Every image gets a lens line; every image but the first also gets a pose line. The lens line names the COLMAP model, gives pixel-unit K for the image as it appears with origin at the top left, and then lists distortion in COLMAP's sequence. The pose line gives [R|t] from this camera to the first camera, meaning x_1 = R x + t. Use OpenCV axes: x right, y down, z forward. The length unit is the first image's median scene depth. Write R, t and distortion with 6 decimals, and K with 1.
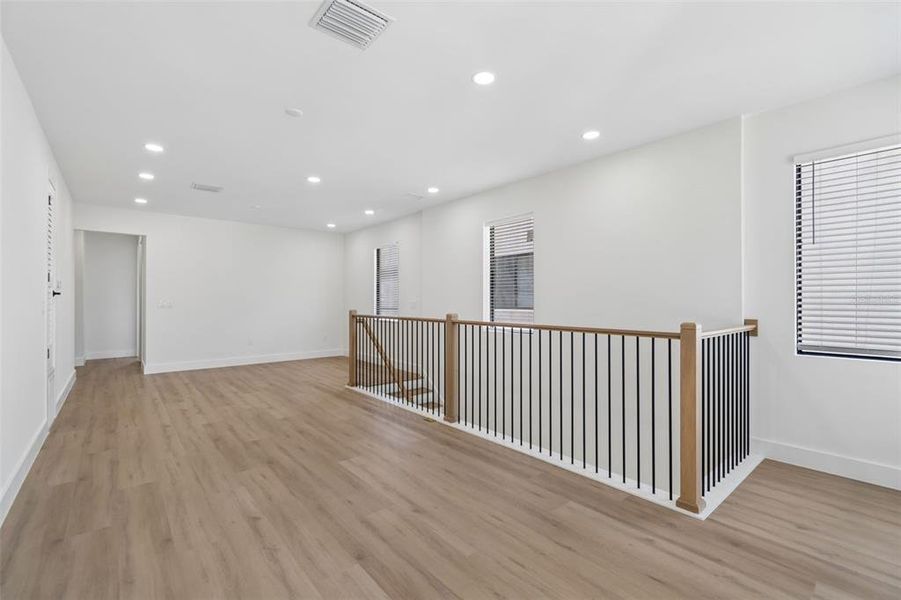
lens RADIAL K [[401.5, 0, 455.9], [0, 401.5, 300.4], [0, 0, 1]] dist [0.004392, -0.001155]
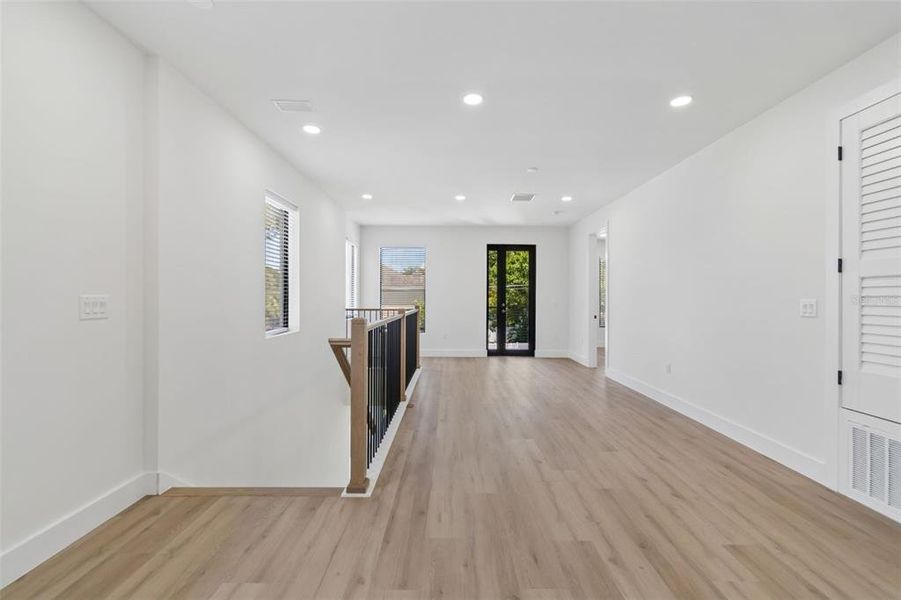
lens RADIAL K [[401.5, 0, 442.4], [0, 401.5, 298.6], [0, 0, 1]] dist [0.004392, -0.001155]
pose [[-0.751750, -0.008517, 0.659394, -0.734541], [-0.009958, 0.999949, 0.001563, 0.001418], [-0.659373, -0.005391, -0.751796, 1.513679]]
